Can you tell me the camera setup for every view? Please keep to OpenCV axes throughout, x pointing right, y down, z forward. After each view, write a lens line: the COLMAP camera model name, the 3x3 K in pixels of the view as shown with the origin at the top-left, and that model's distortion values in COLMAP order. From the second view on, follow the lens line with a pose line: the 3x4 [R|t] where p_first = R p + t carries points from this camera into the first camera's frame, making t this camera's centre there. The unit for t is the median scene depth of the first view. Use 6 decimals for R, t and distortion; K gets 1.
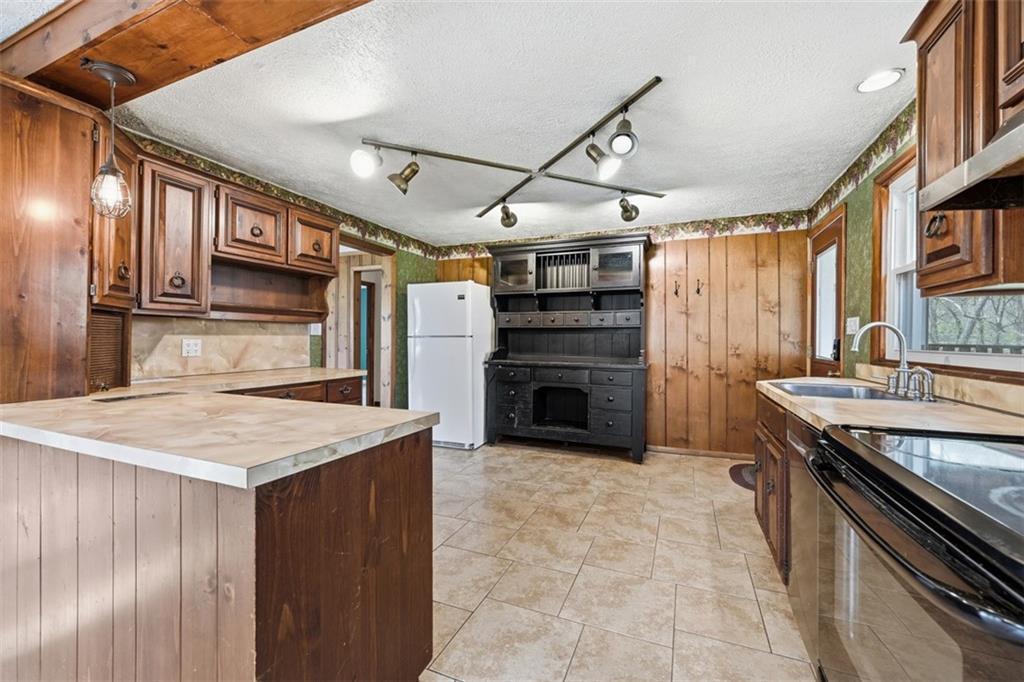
lens RADIAL K [[407.8, 0, 511.3], [0, 407.8, 337.3], [0, 0, 1]] dist [-0.001746, -0.000464]
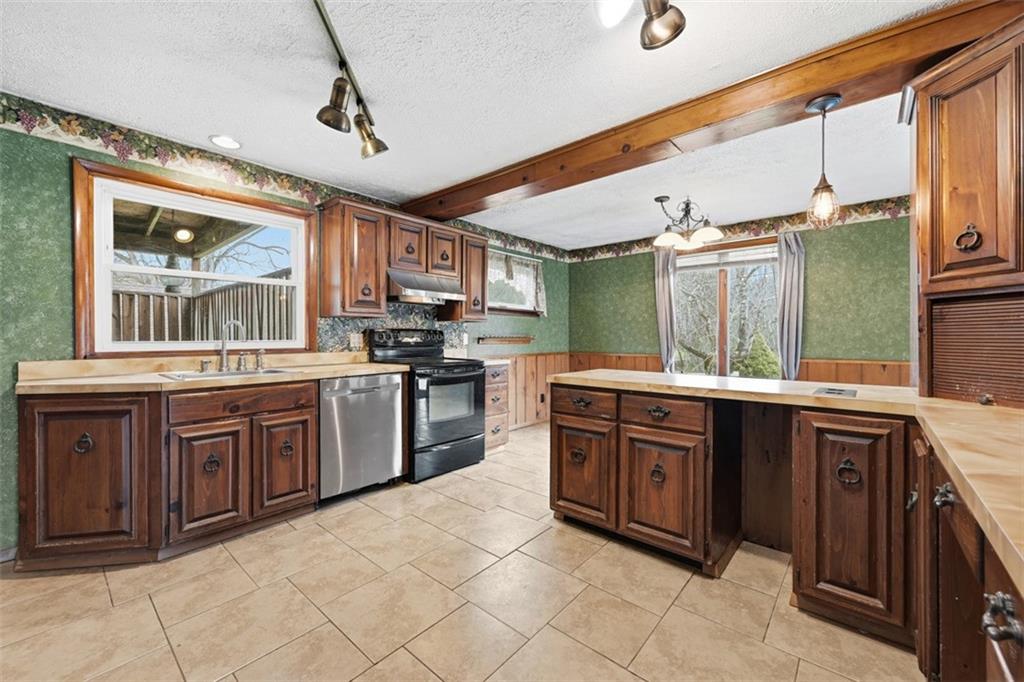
lens RADIAL K [[407.8, 0, 511.3], [0, 407.8, 337.3], [0, 0, 1]] dist [-0.001746, -0.000464]
pose [[-0.954225, -0.004733, 0.299054, -0.270477], [-0.005850, 0.999979, -0.002840, 0.011252], [-0.299034, -0.004460, -0.954232, 1.311804]]
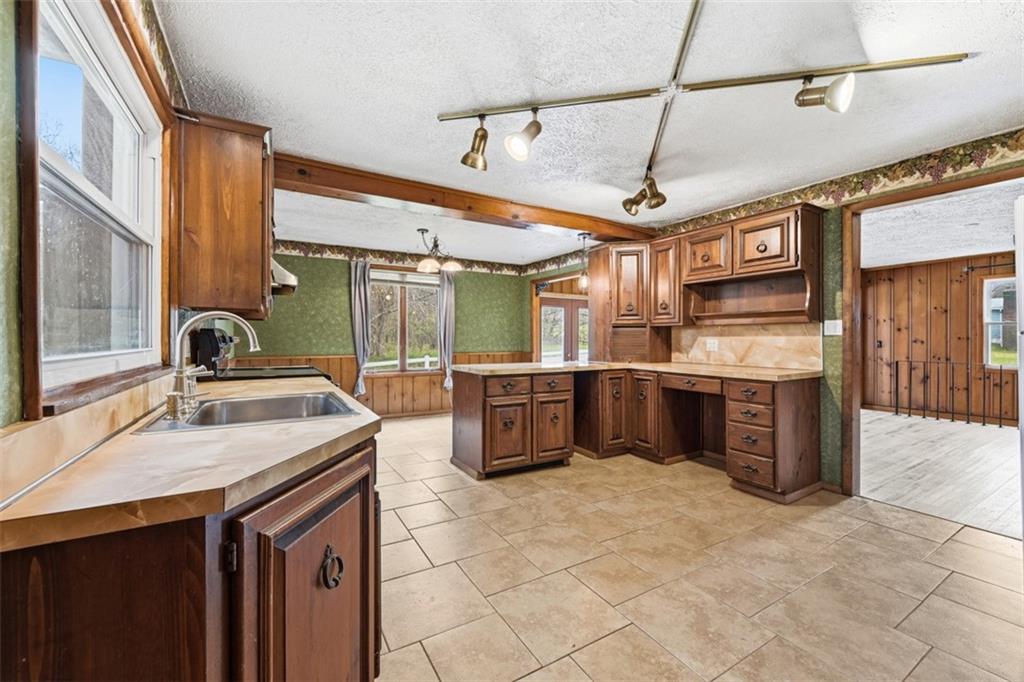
lens RADIAL K [[407.8, 0, 511.3], [0, 407.8, 337.3], [0, 0, 1]] dist [-0.001746, -0.000464]
pose [[-0.588144, -0.006235, -0.808732, 0.764333], [-0.000161, 0.999971, -0.007592, 0.007701], [0.808756, -0.004335, -0.588128, 1.188471]]
